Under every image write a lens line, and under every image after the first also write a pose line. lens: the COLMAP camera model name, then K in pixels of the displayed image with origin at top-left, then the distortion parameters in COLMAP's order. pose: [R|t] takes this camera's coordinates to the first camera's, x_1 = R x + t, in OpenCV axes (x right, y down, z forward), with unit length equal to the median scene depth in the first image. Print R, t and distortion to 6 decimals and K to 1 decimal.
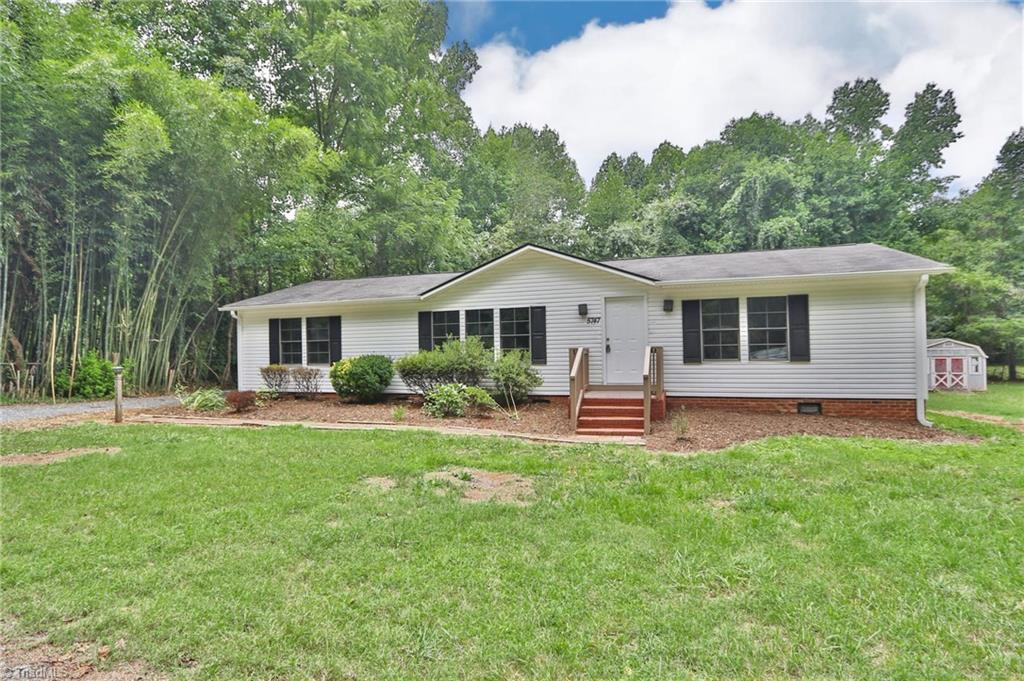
lens RADIAL K [[485.5, 0, 512.0], [0, 485.5, 340.5], [0, 0, 1]] dist [0.003394, 0.000421]
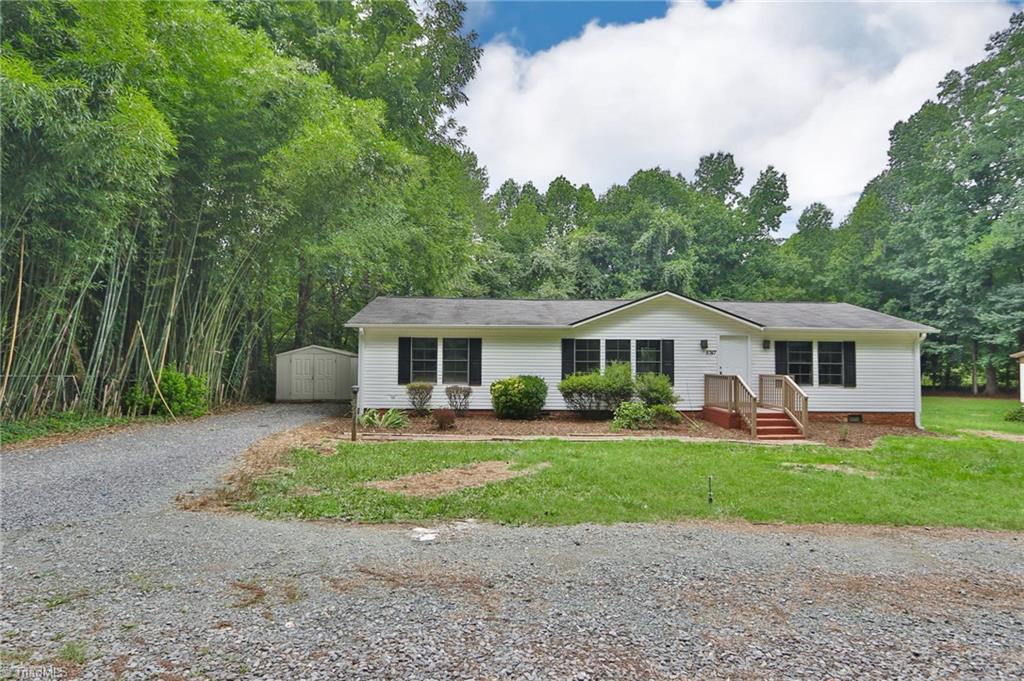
lens RADIAL K [[525.8, 0, 507.7], [0, 525.8, 338.8], [0, 0, 1]] dist [-0.004282, -0.000882]
pose [[0.943060, 0.045335, 0.329517, -0.723245], [-0.031328, 0.998370, -0.047699, 0.004519], [-0.331143, 0.034660, 0.942944, -0.124683]]
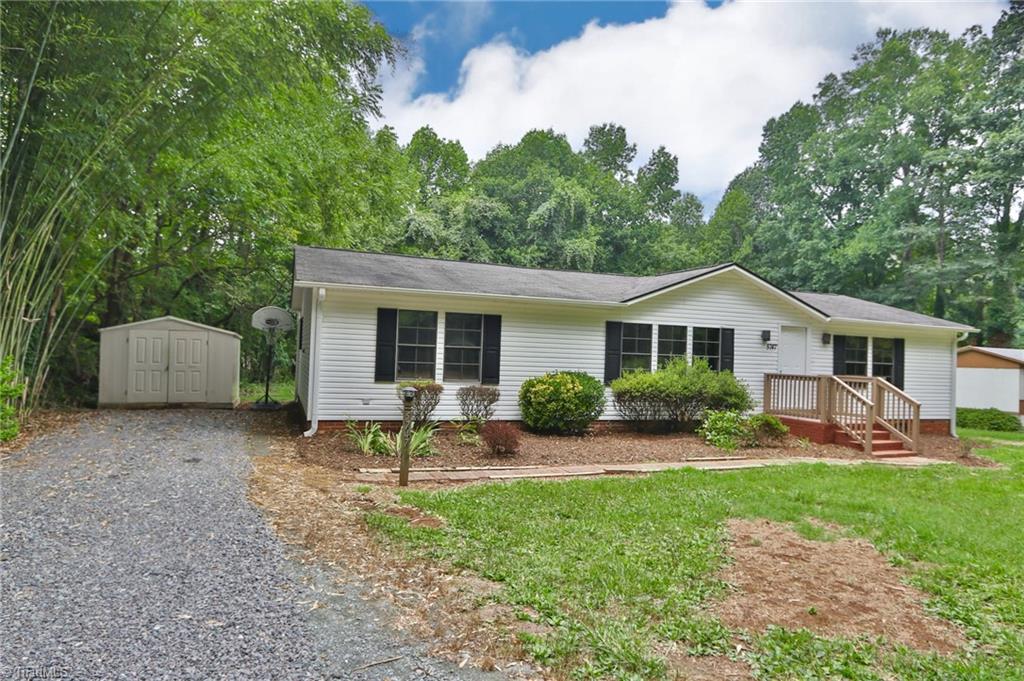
lens RADIAL K [[604.9, 0, 512.0], [0, 604.9, 340.5], [0, 0, 1]] dist [0.001043, 0.000739]
pose [[0.789775, 0.066779, 0.609751, -0.944102], [-0.054621, 0.997764, -0.038525, 0.022143], [-0.610960, -0.002879, 0.791656, 0.288881]]
